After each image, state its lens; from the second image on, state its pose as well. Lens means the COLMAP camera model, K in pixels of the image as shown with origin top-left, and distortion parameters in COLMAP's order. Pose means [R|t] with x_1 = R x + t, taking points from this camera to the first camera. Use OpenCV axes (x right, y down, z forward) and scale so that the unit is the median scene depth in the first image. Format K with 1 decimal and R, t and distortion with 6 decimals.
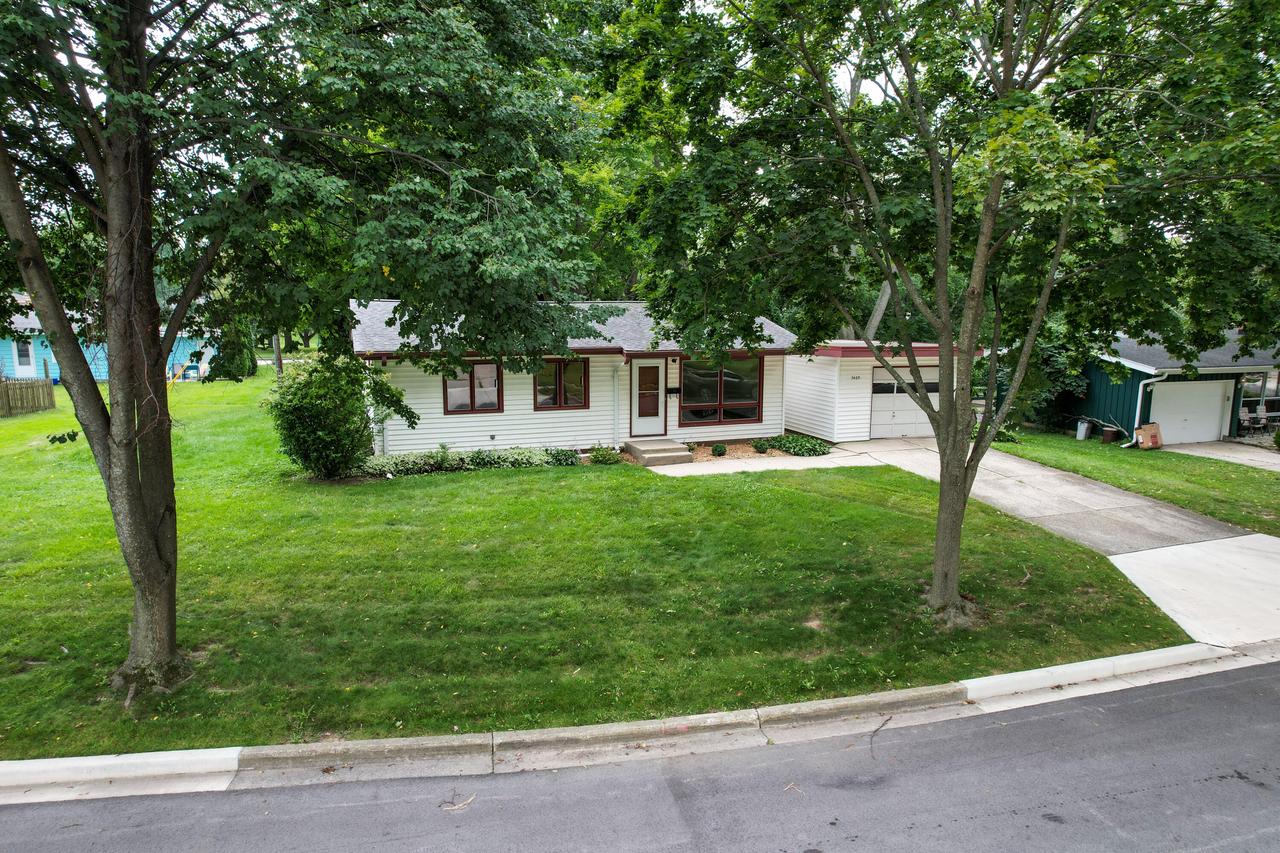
lens RADIAL K [[807.8, 0, 640.0], [0, 807.8, 426.5], [0, 0, 1]] dist [-0.005224, -0.000613]
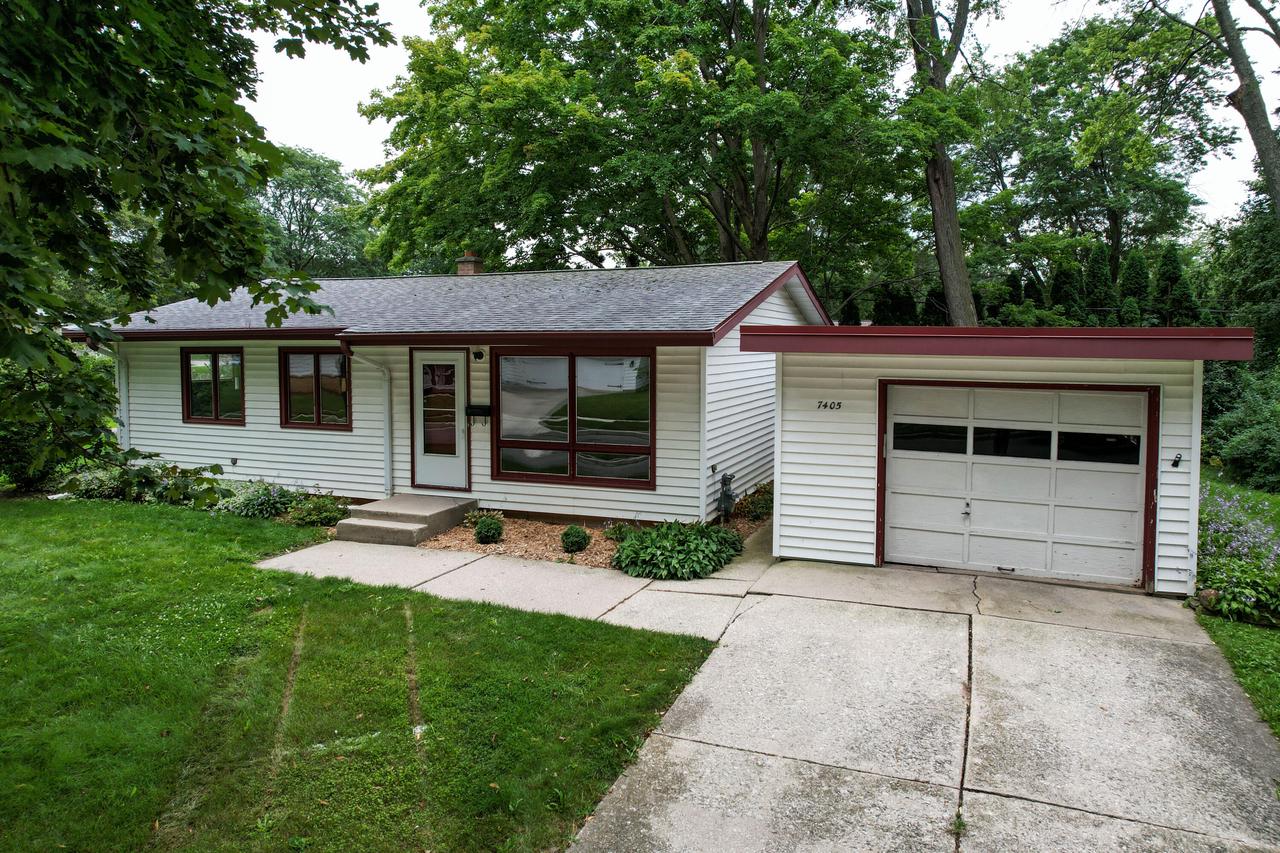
lens RADIAL K [[827.8, 0, 640.0], [0, 827.8, 426.5], [0, 0, 1]] dist [-0.013838, 0.000554]
pose [[0.772371, 0.067796, -0.631543, 0.477681], [-0.098201, 0.995078, -0.013278, -0.037164], [0.627535, 0.072274, 0.775227, 0.640294]]
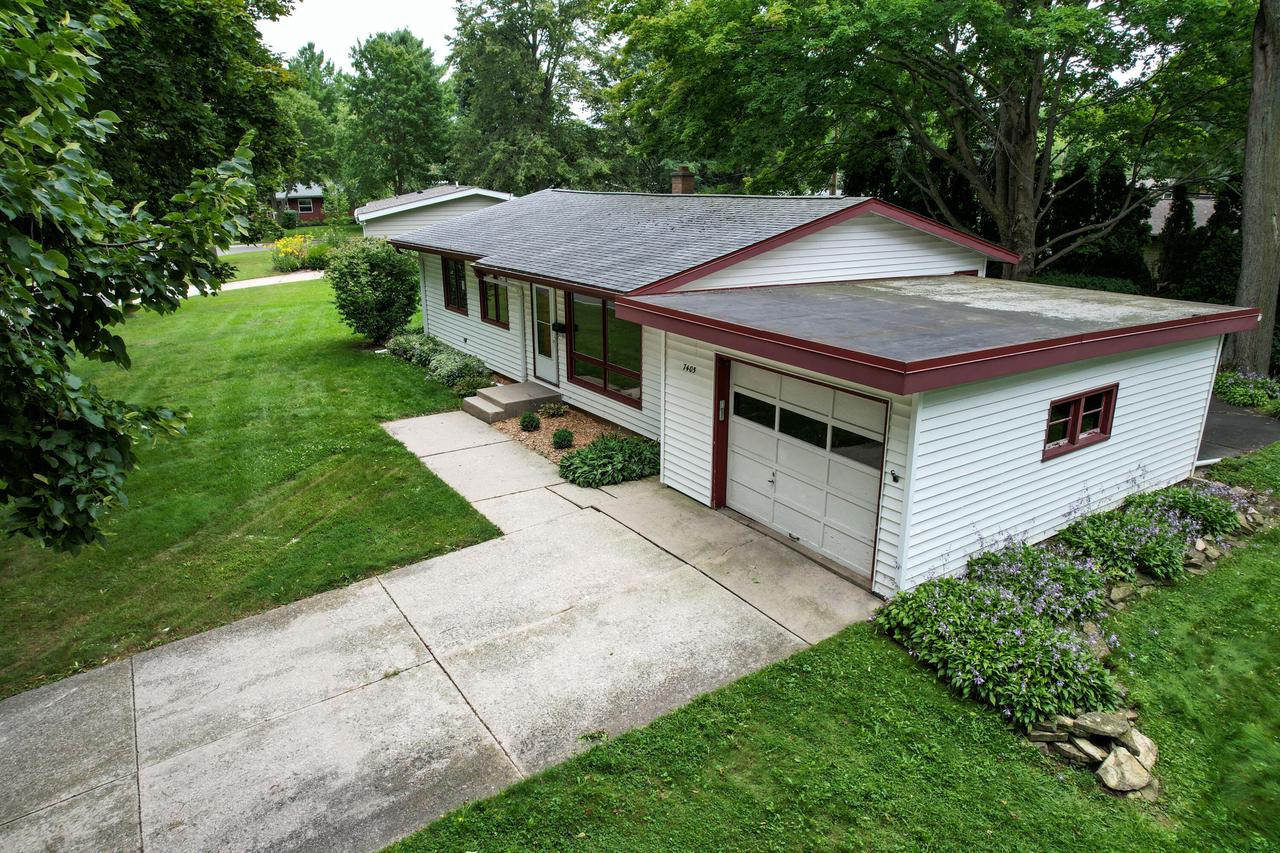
lens RADIAL K [[807.8, 0, 640.0], [0, 807.8, 426.5], [0, 0, 1]] dist [-0.005224, -0.000613]
pose [[0.274239, 0.282498, -0.919232, 0.735233], [-0.142140, 0.957287, 0.251788, -0.149615], [0.951099, 0.061609, 0.302680, 0.861446]]
